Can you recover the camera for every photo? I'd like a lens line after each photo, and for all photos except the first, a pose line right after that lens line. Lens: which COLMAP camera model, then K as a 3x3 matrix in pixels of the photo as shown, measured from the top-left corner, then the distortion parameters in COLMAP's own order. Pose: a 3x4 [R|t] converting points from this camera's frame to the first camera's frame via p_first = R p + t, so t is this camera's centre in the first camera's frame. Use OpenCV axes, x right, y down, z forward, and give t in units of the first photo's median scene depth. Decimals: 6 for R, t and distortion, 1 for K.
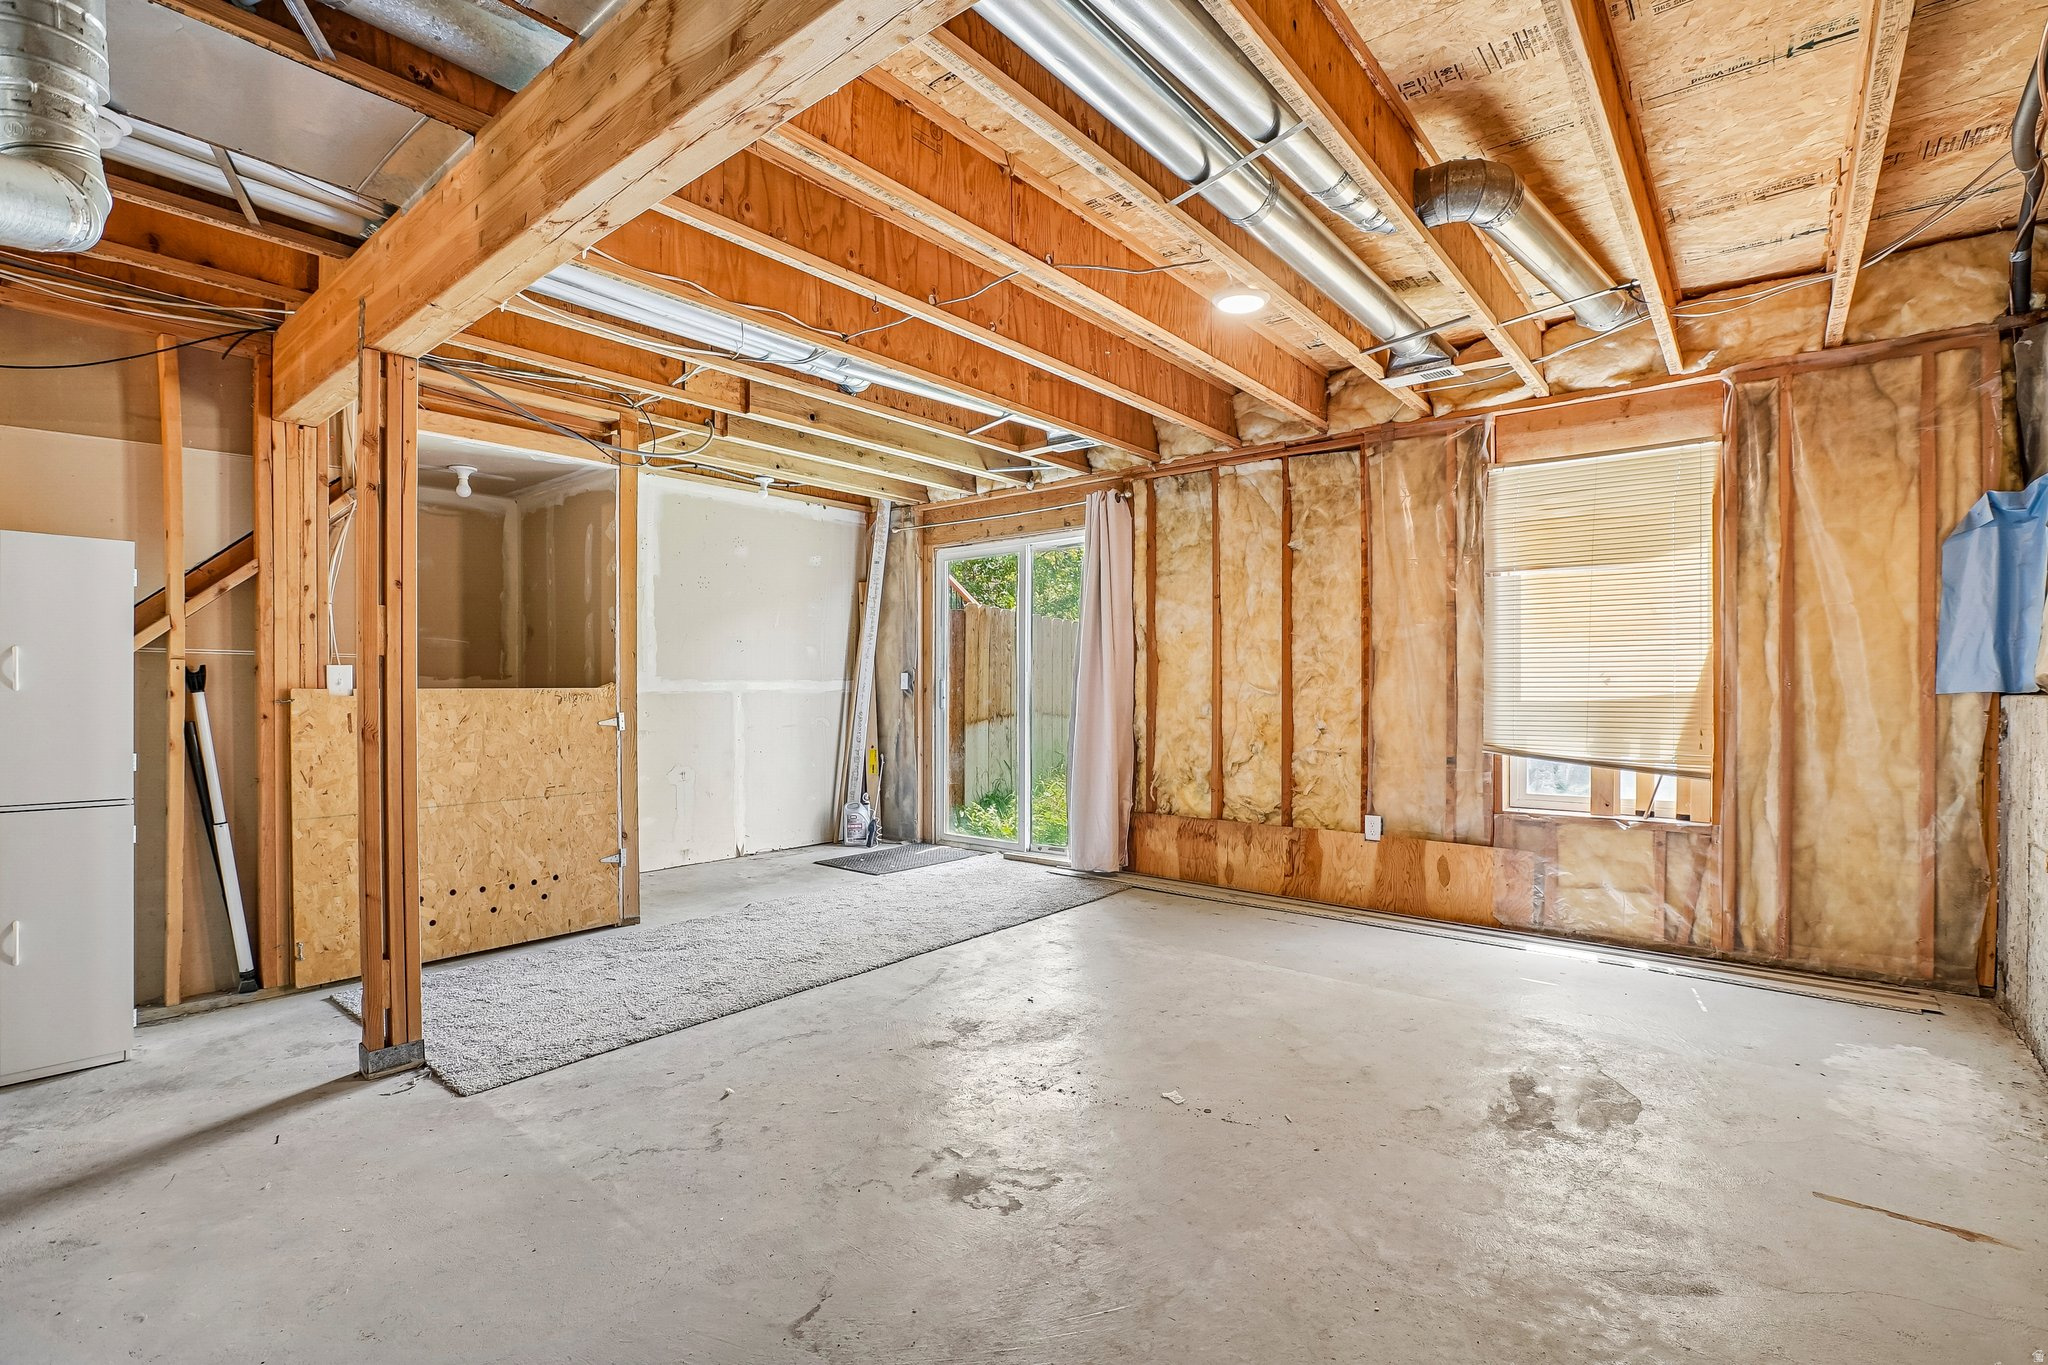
lens RADIAL K [[939.9, 0, 1036.0], [0, 939.9, 681.6], [0, 0, 1]] dist [-0.044853, 0.014271]
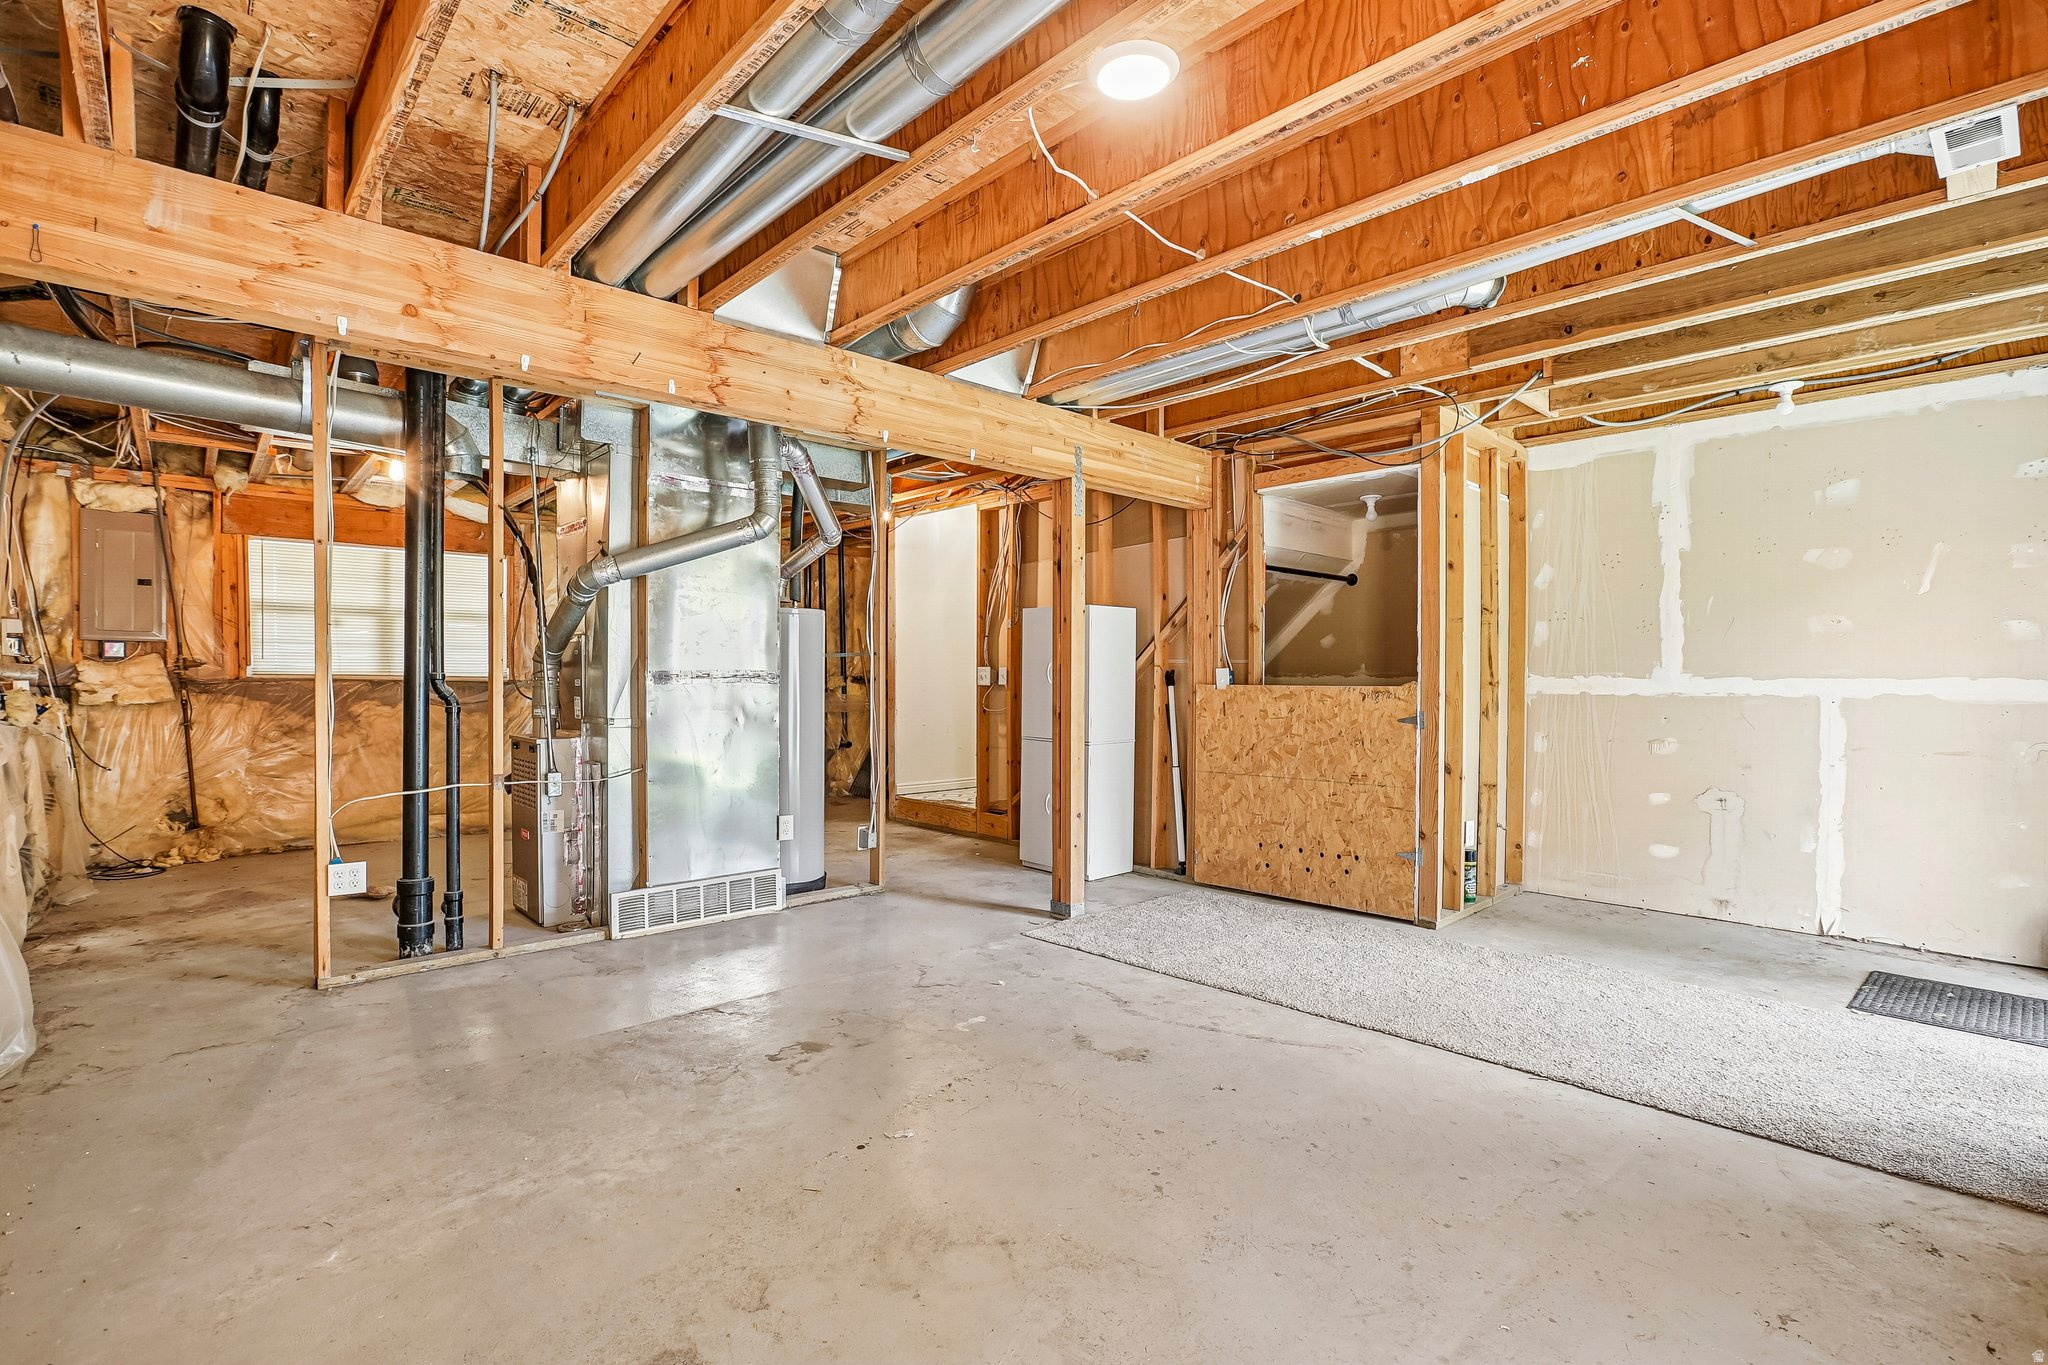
lens RADIAL K [[939.9, 0, 1019.5], [0, 939.9, 687.8], [0, 0, 1]] dist [-0.044853, 0.014271]
pose [[-0.129415, 0.011616, -0.991523, 0.748924], [-0.001096, 0.999929, 0.011858, -0.004567], [0.991590, 0.002622, -0.129393, 0.885472]]
